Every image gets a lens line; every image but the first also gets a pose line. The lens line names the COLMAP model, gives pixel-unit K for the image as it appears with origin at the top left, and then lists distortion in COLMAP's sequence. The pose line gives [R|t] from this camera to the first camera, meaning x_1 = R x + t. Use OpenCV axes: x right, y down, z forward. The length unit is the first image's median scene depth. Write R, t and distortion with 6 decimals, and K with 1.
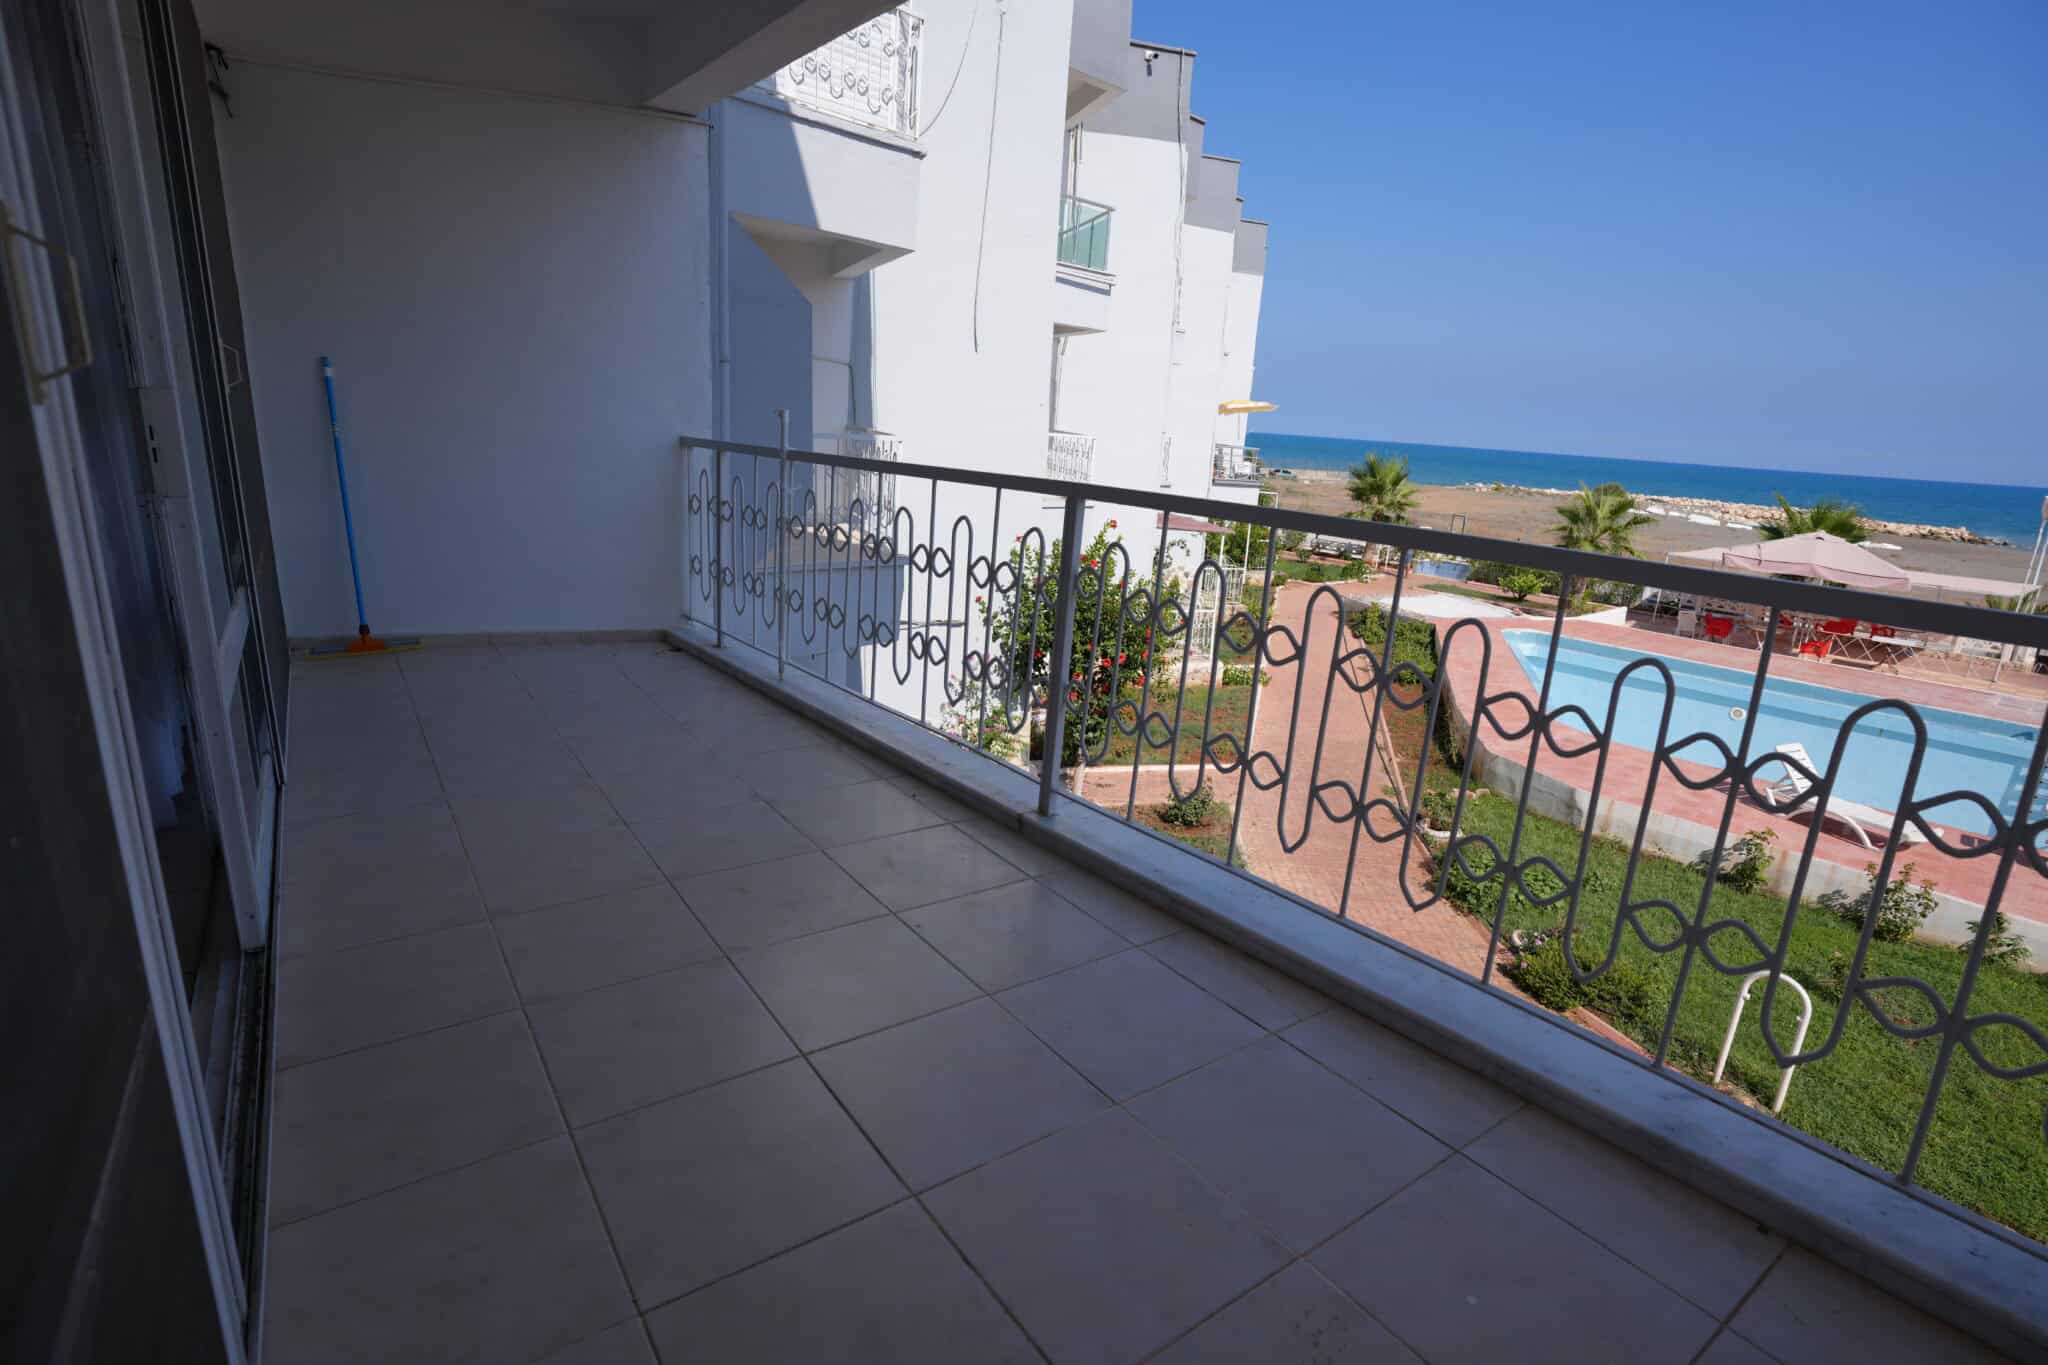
lens RADIAL K [[1002.2, 0, 1025.1], [0, 1002.2, 679.1], [0, 0, 1]] dist [-0.081915, 0.039496]
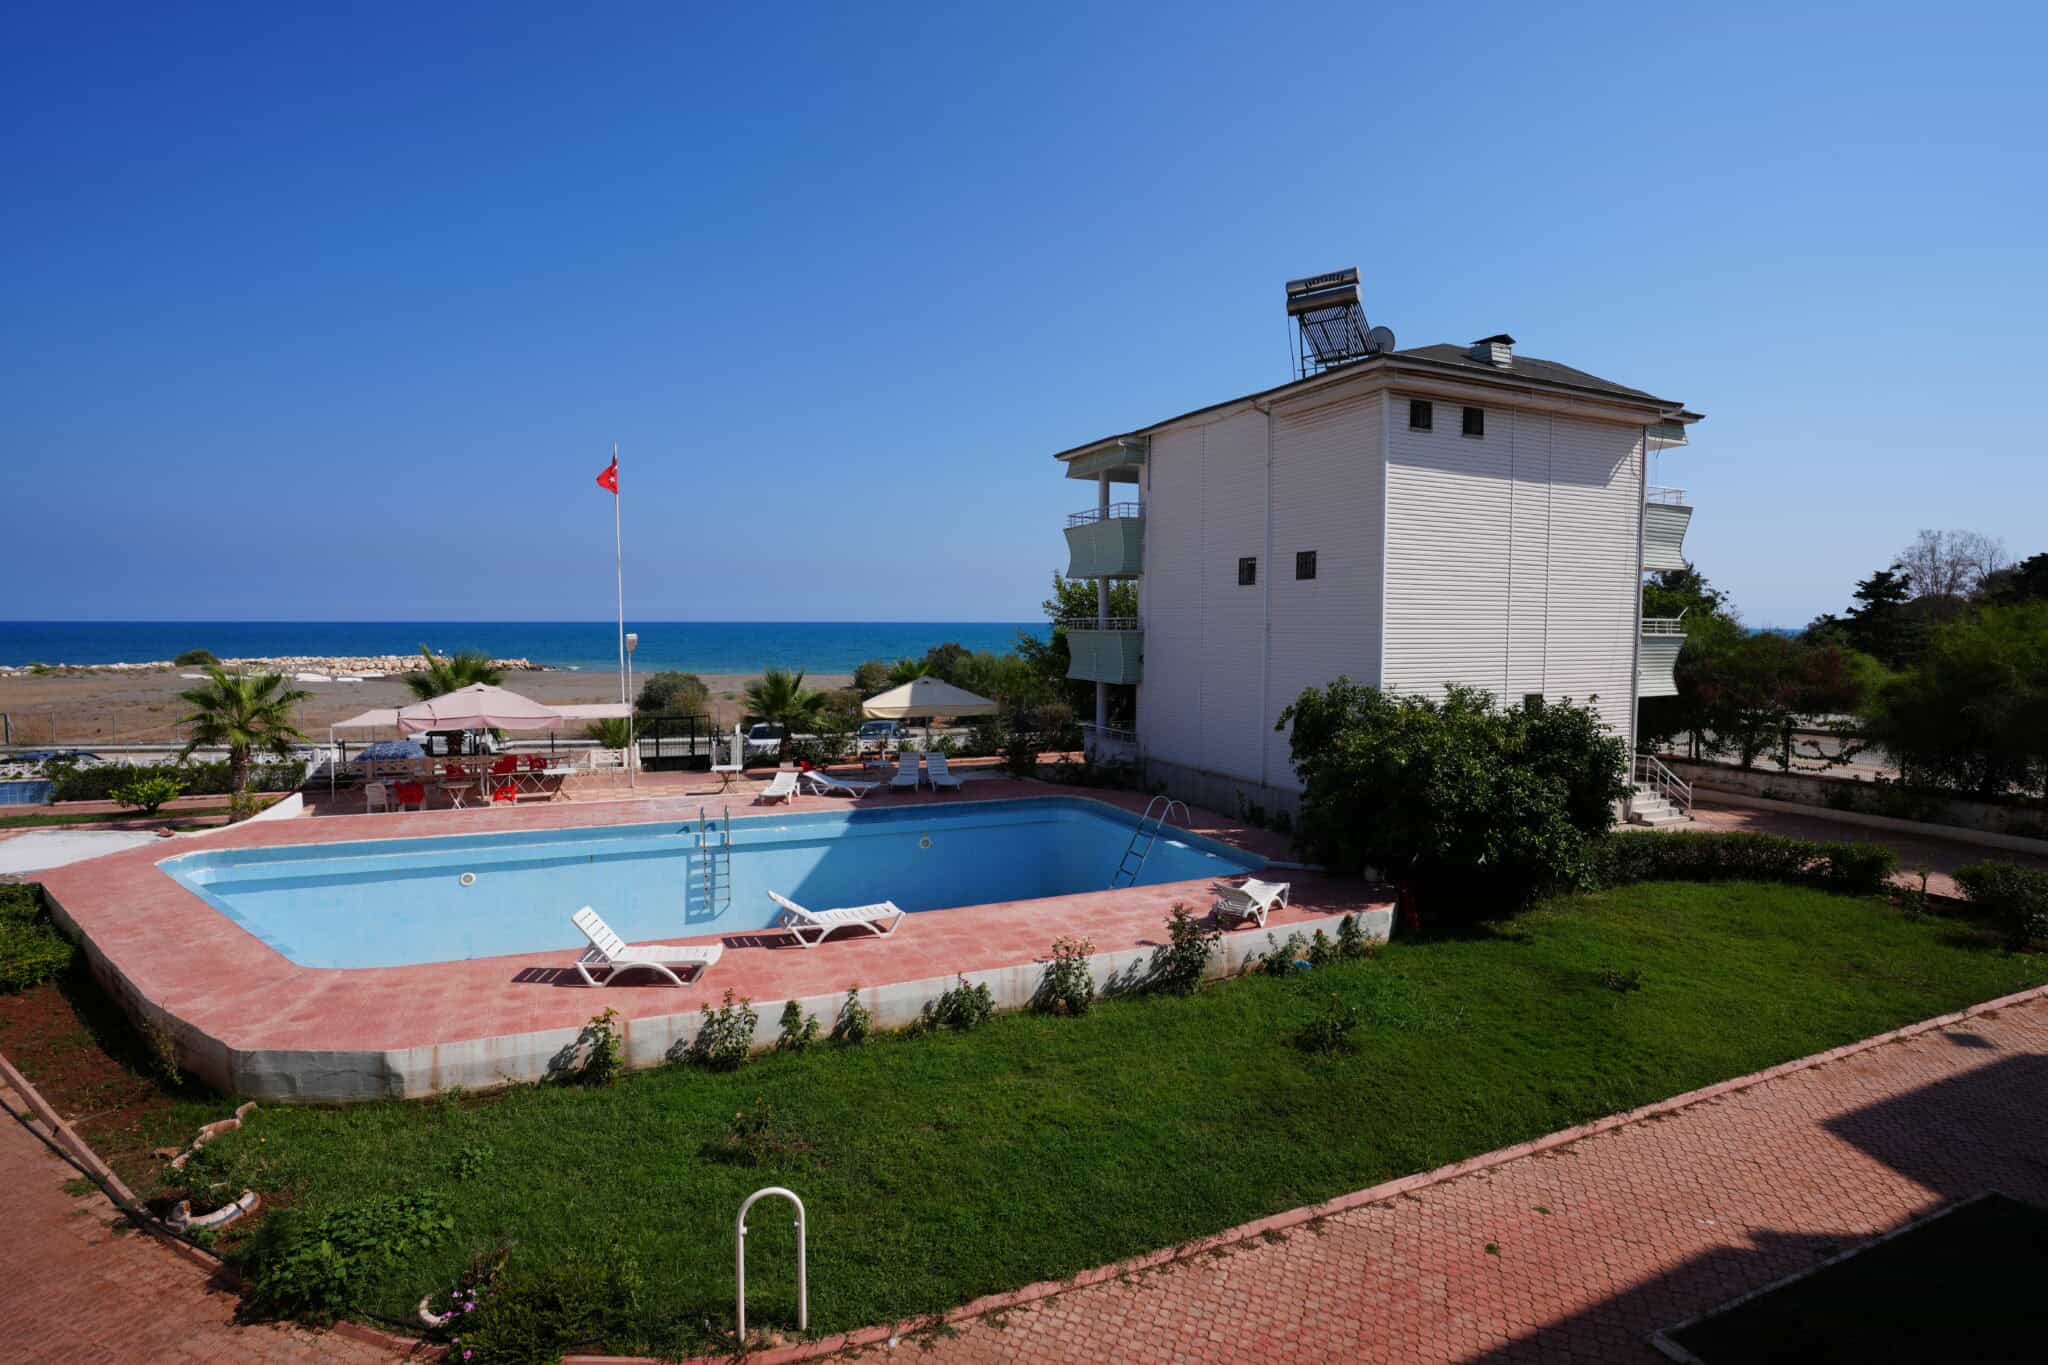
lens RADIAL K [[1001.7, 0, 1020.2], [0, 1001.7, 684.1], [0, 0, 1]] dist [-0.082545, 0.039047]
pose [[0.316704, -0.112758, 0.941798, 0.014441], [0.253227, 0.966922, 0.030612, -0.036548], [-0.914098, 0.228794, 0.334782, 0.111712]]
